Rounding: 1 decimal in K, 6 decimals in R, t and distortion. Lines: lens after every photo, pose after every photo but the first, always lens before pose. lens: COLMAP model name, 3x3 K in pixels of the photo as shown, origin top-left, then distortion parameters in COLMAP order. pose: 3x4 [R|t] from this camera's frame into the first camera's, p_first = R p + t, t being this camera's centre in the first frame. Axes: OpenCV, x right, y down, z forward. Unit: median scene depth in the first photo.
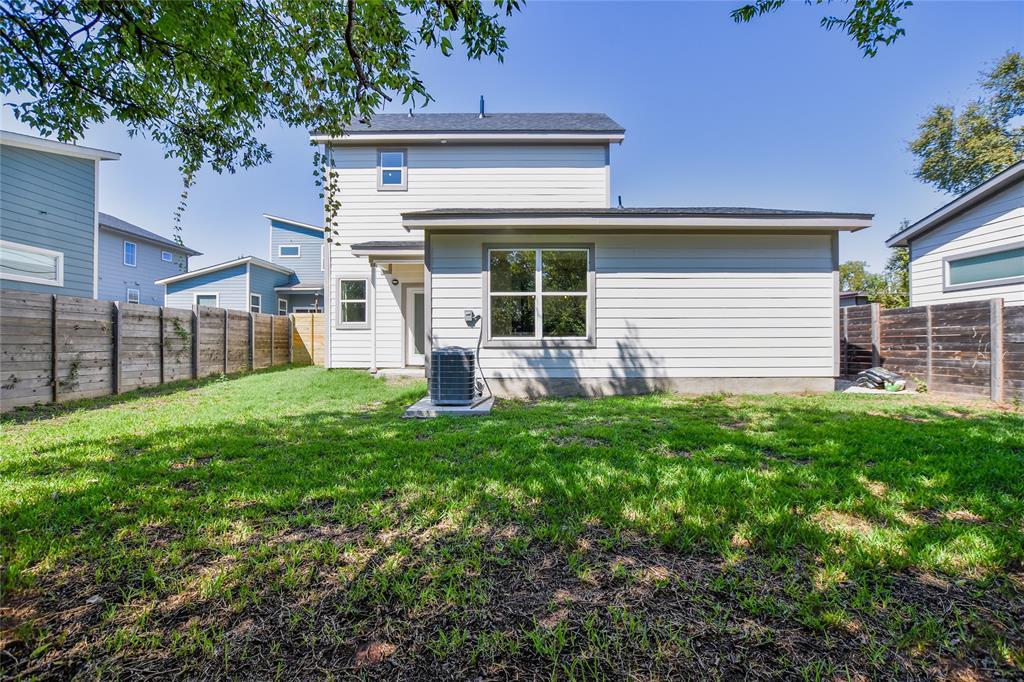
lens RADIAL K [[454.6, 0, 513.1], [0, 454.6, 340.6], [0, 0, 1]] dist [-0.033773, 0.004399]
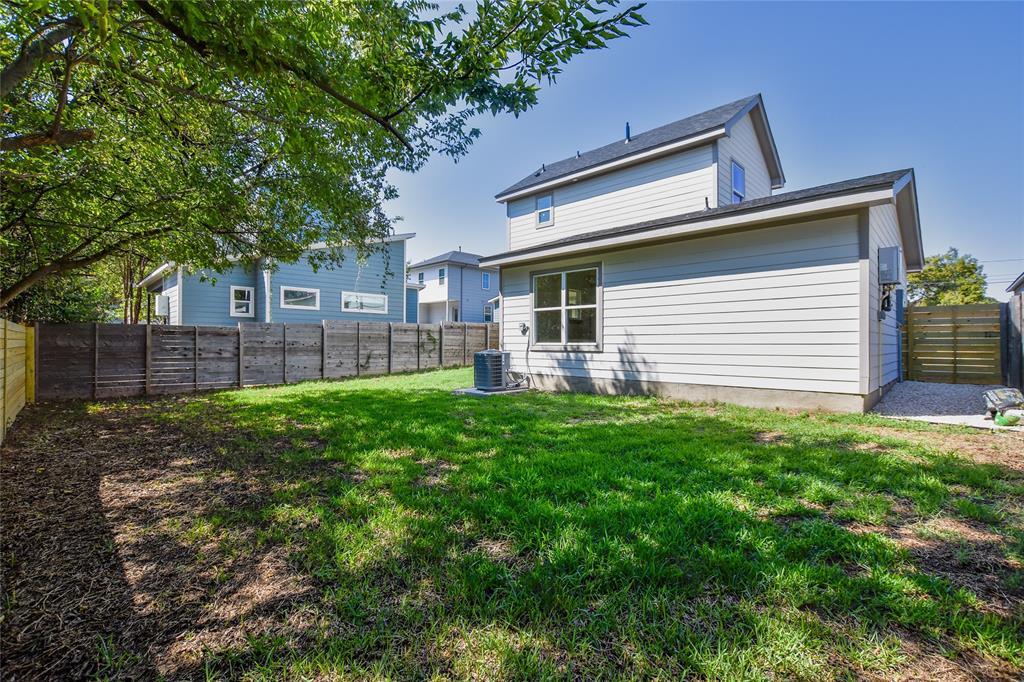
lens RADIAL K [[454.6, 0, 519.5], [0, 454.6, 348.0], [0, 0, 1]] dist [-0.033773, 0.004399]
pose [[0.723960, 0.010517, -0.689762, 0.825240], [0.001104, 0.999865, 0.016405, -0.014187], [0.689841, -0.012638, 0.723850, 0.018756]]
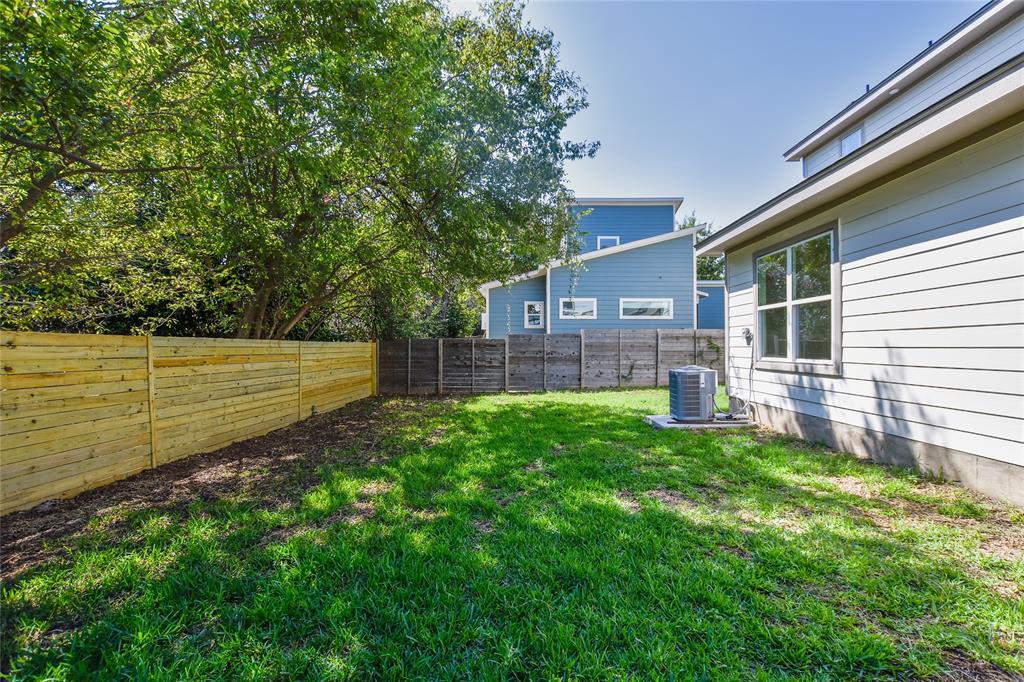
lens RADIAL K [[454.6, 0, 509.1], [0, 454.6, 339.3], [0, 0, 1]] dist [-0.033773, 0.004399]
pose [[-0.026512, -0.014011, -0.999550, 0.834510], [0.009825, 0.999850, -0.014275, -0.035340], [0.999600, -0.010199, -0.026370, 0.533597]]
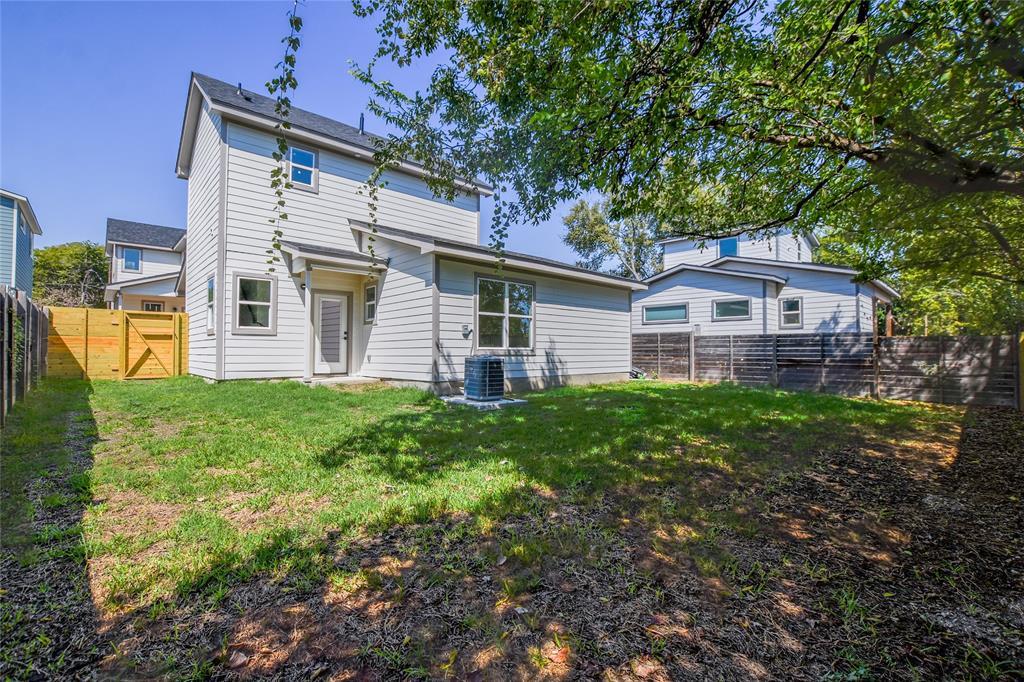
lens RADIAL K [[454.6, 0, 513.3], [0, 454.6, 343.7], [0, 0, 1]] dist [-0.033773, 0.004399]
pose [[0.726377, 0.016705, 0.687094, -0.845907], [-0.010071, 0.999856, -0.013662, -0.000813], [-0.687223, 0.003004, 0.726441, 0.013303]]
